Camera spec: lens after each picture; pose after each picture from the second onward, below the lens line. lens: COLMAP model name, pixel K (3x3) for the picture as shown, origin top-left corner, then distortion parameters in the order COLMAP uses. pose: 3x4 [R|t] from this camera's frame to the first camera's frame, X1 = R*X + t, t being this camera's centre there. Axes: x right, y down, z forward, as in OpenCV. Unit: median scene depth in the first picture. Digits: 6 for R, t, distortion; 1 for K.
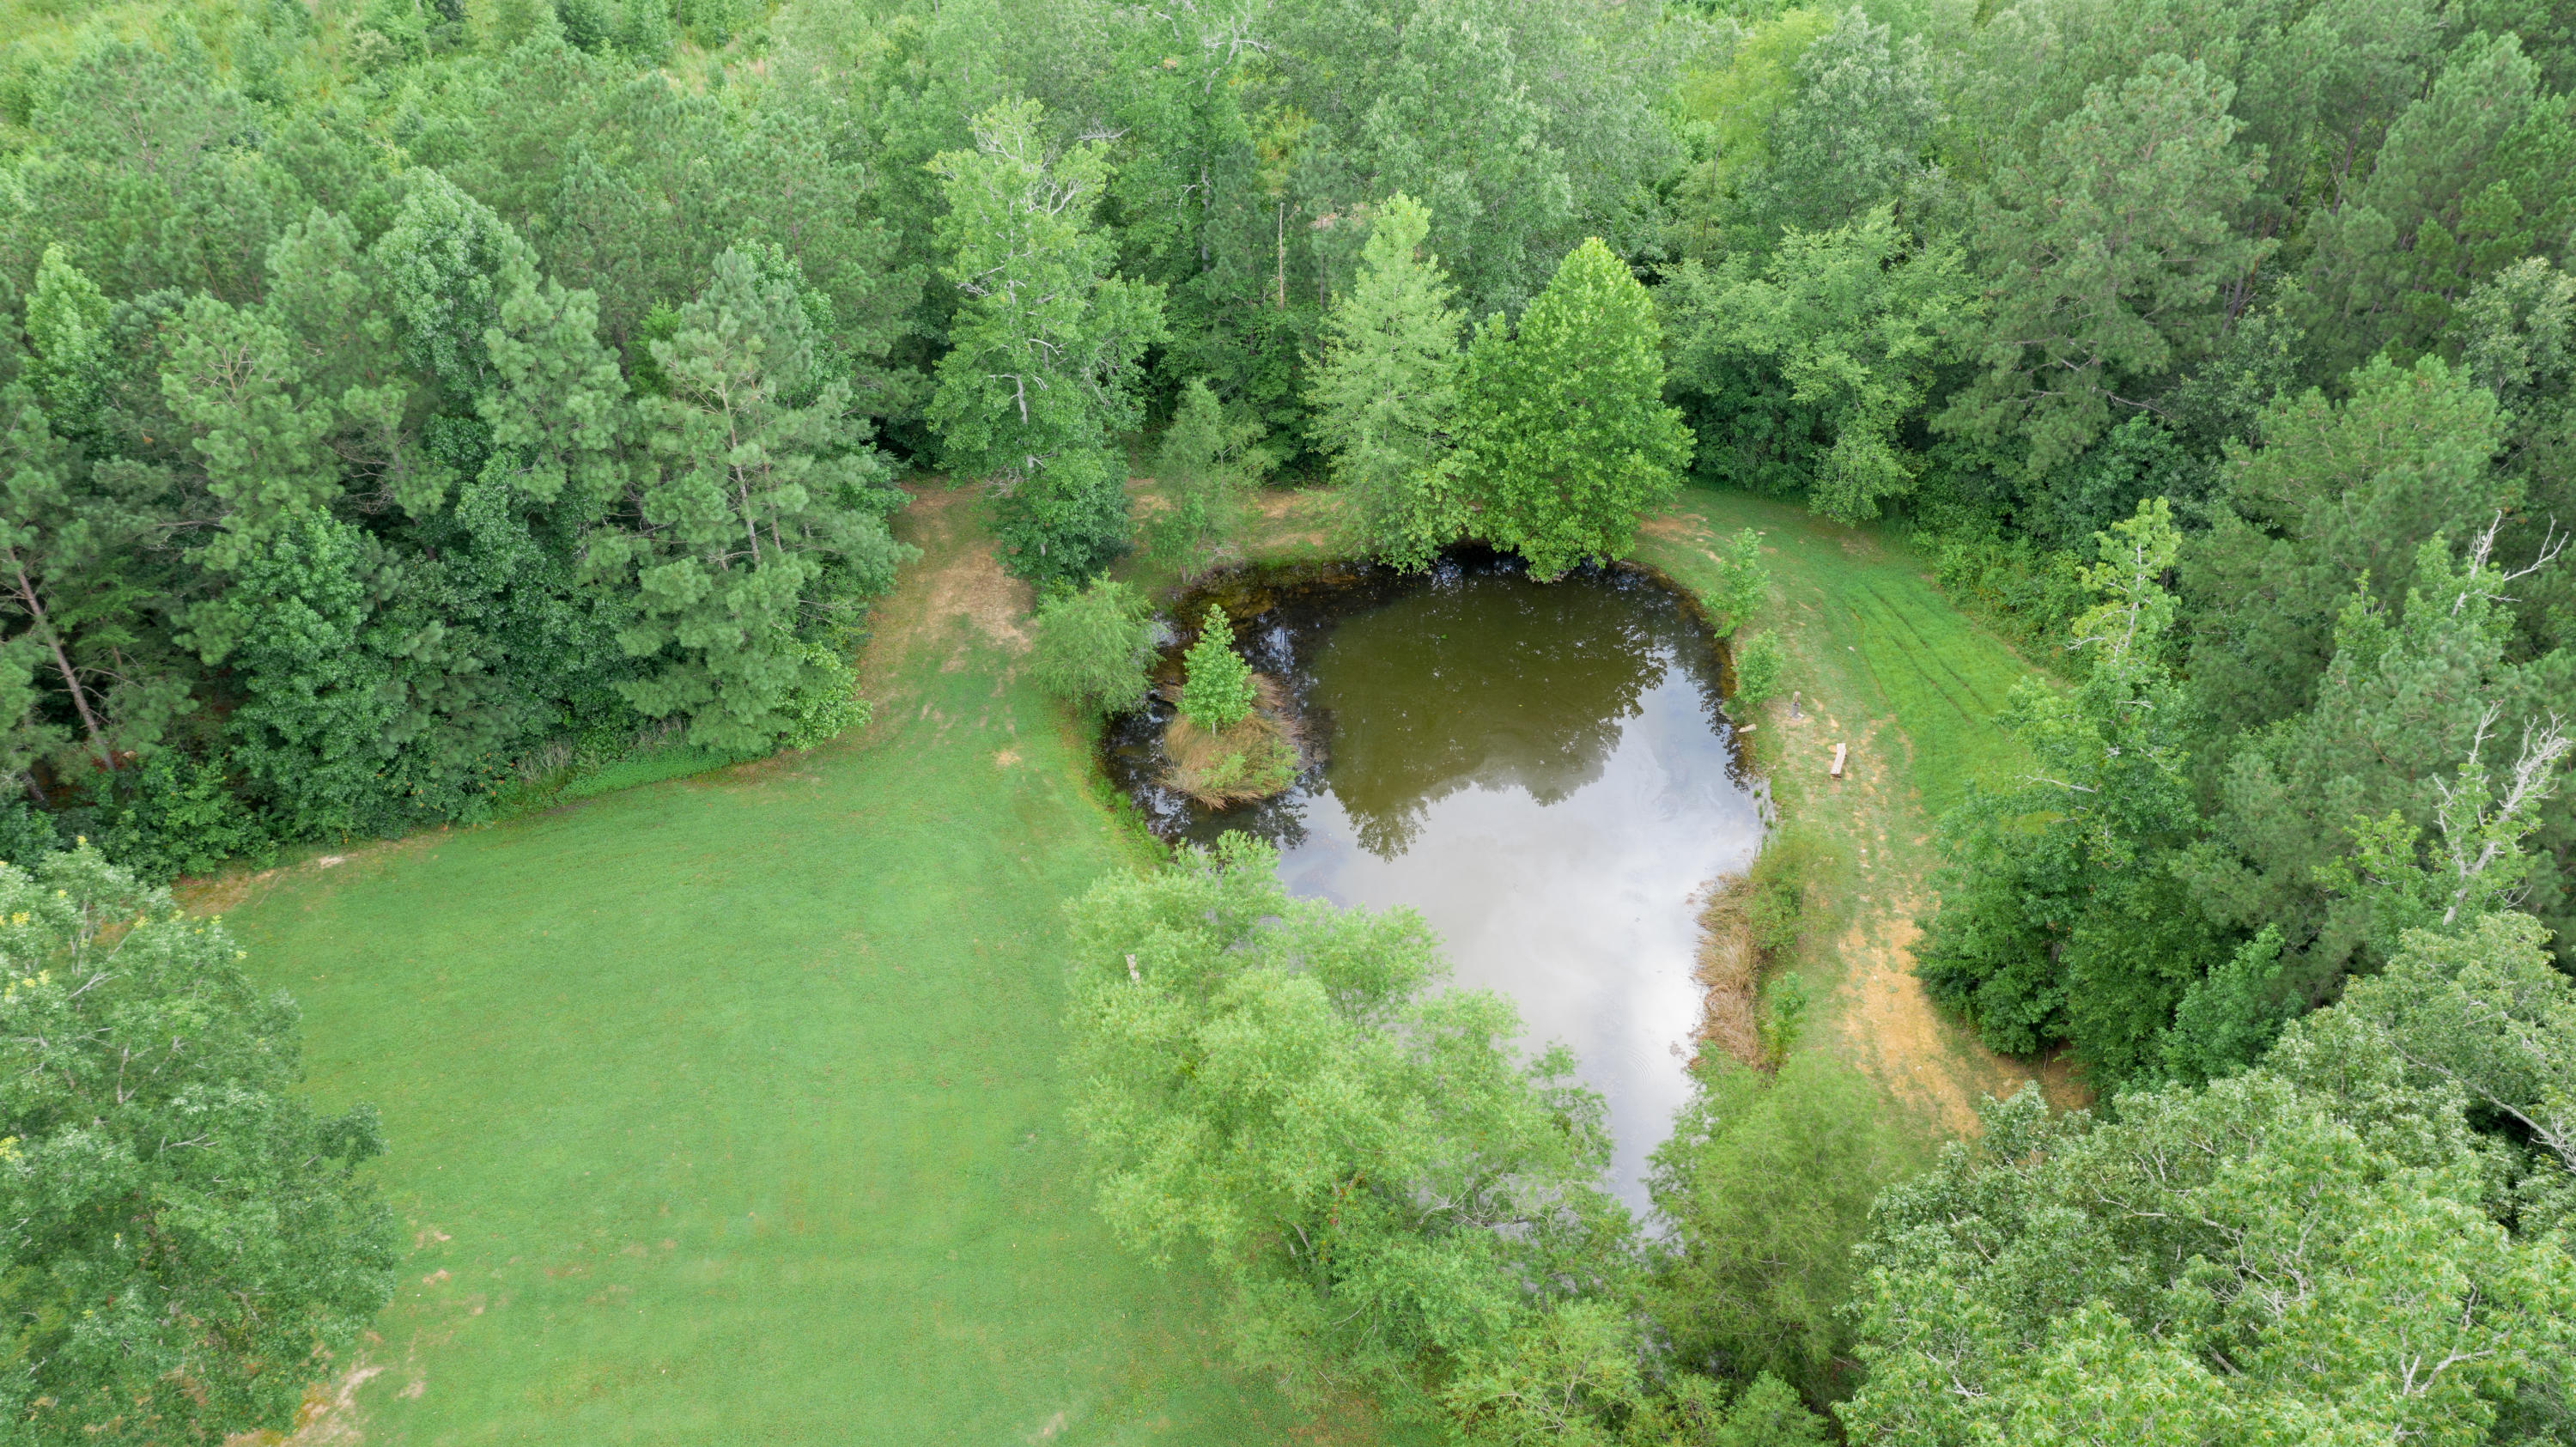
lens RADIAL K [[2035.9, 0, 1283.8], [0, 2035.9, 717.8], [0, 0, 1]] dist [-0.009087, 0.061834]
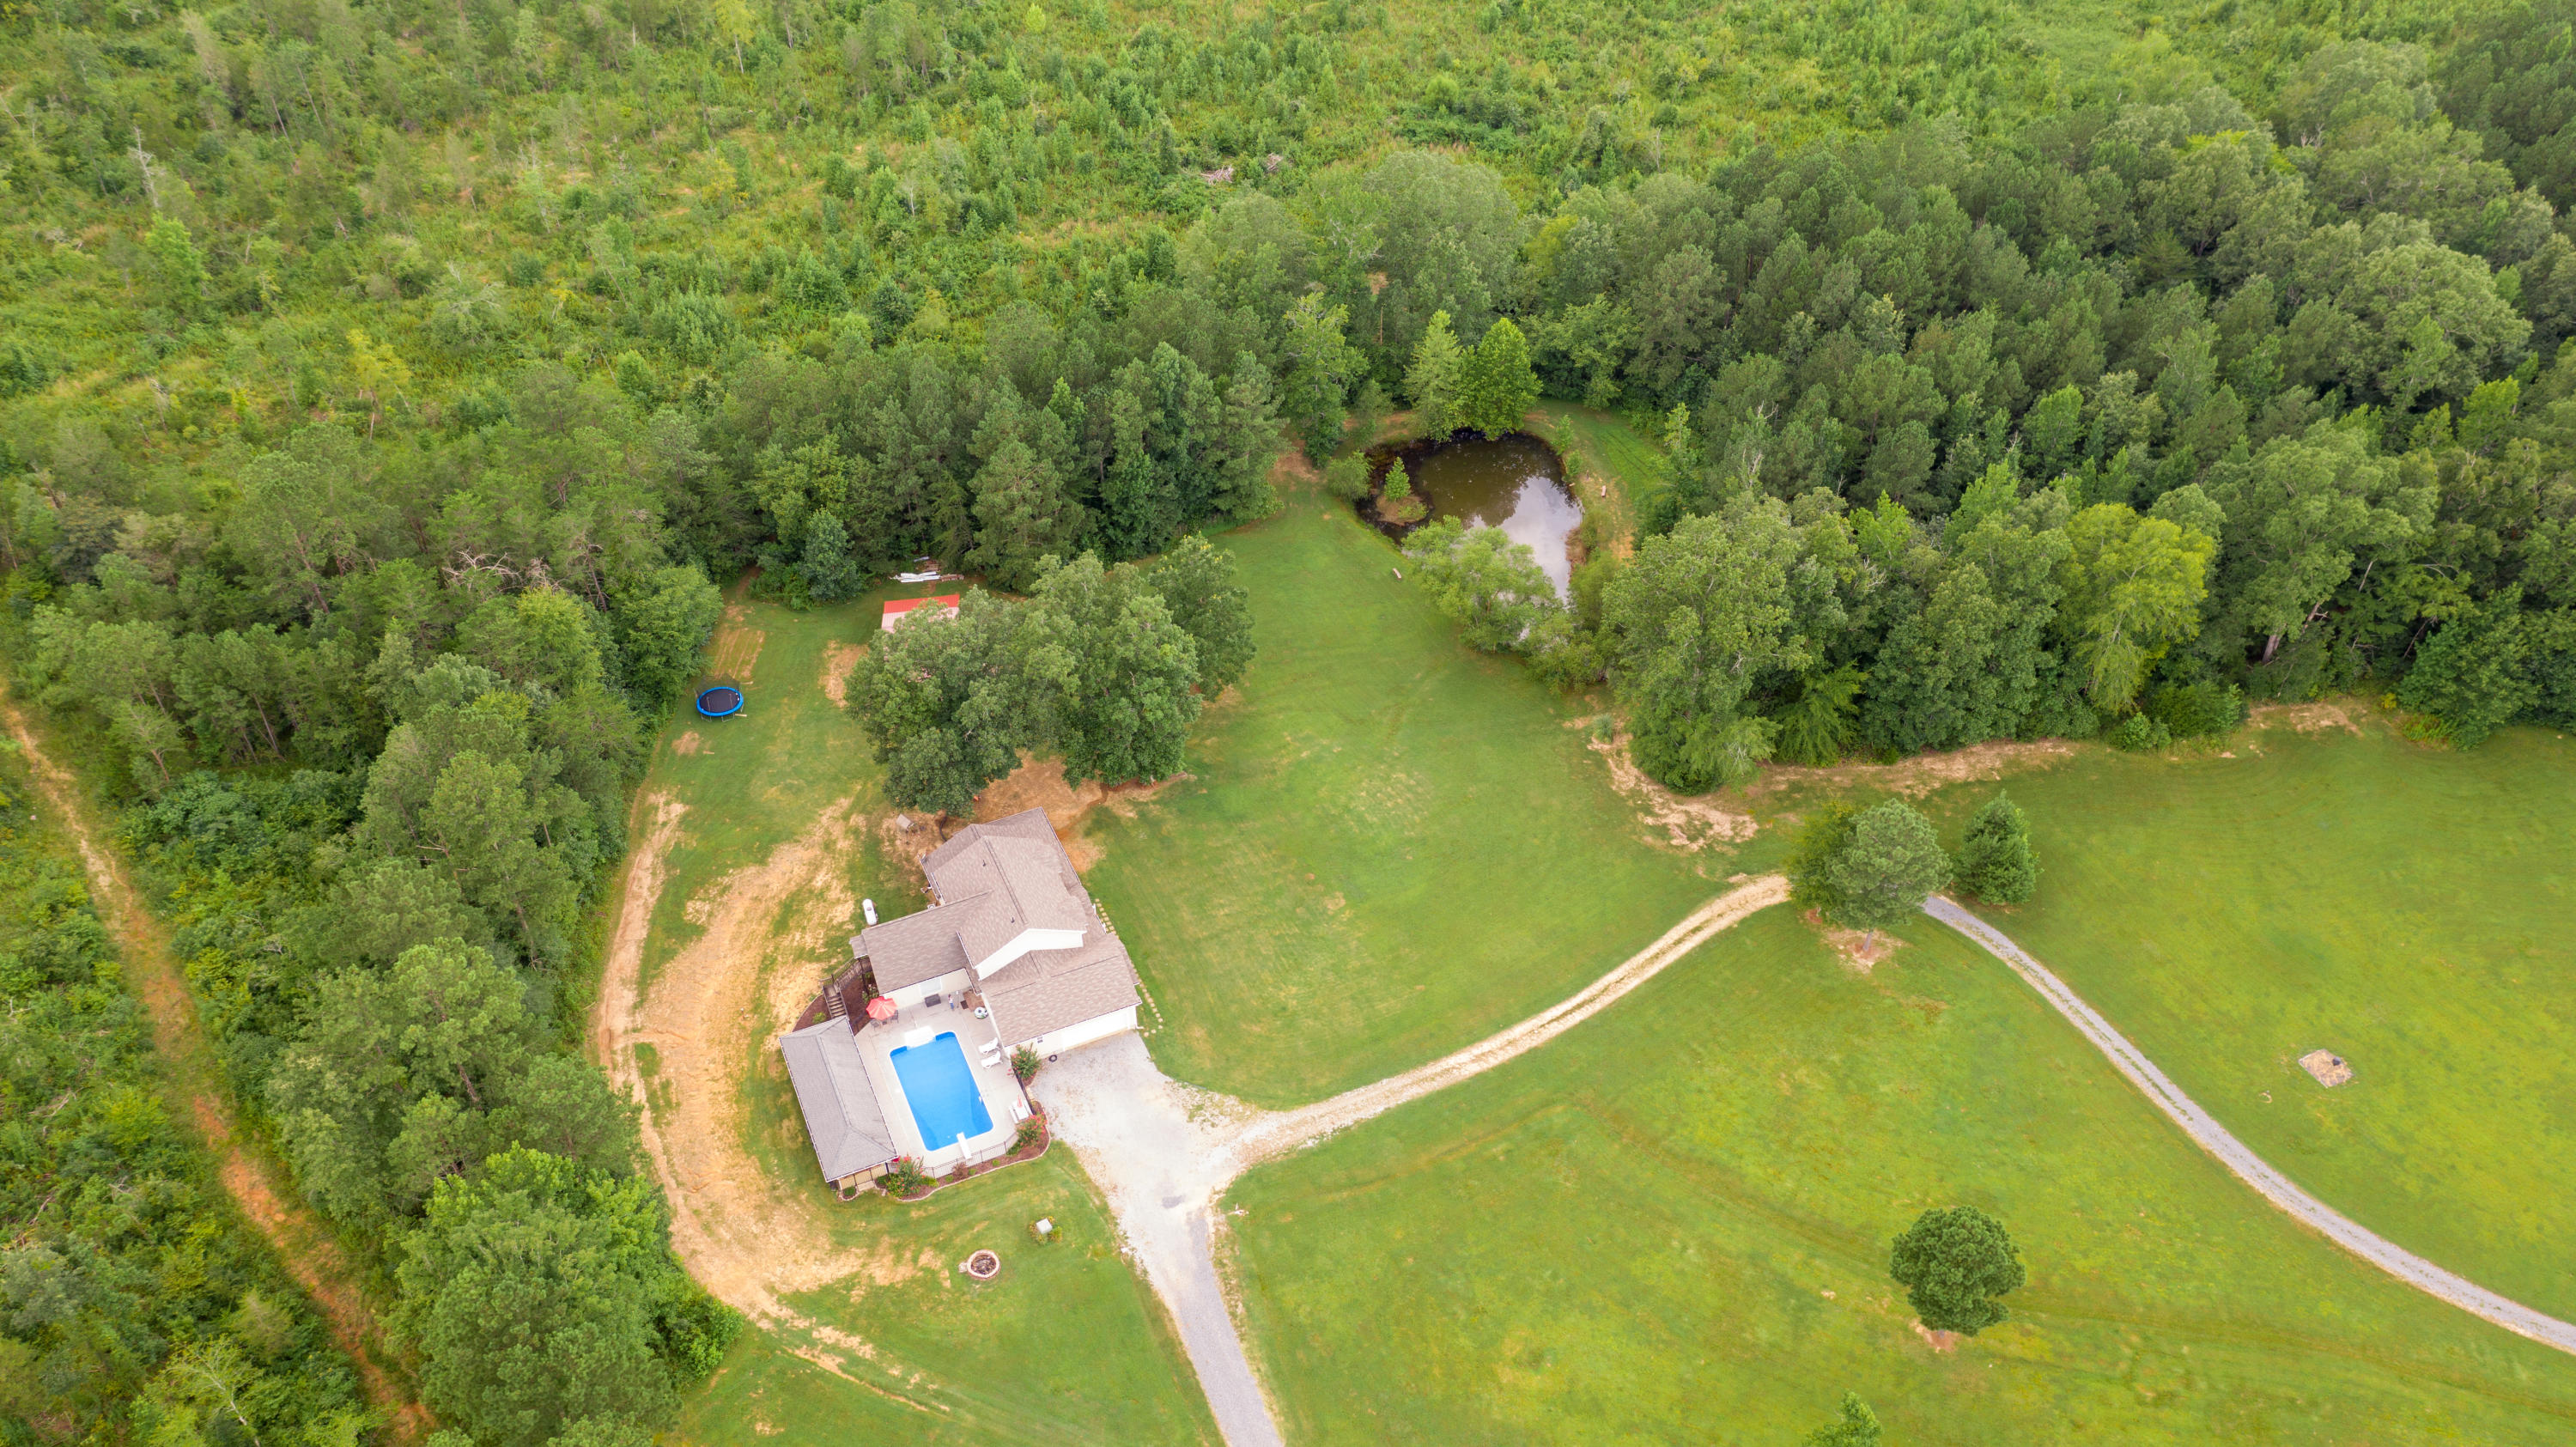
lens RADIAL K [[2035.9, 0, 1283.8], [0, 2035.9, 717.8], [0, 0, 1]] dist [-0.009087, 0.061834]
pose [[0.988180, -0.102524, 0.113967, -0.526024], [0.095543, 0.993292, 0.065132, 0.103493], [-0.119880, -0.053473, 0.991347, -1.789290]]
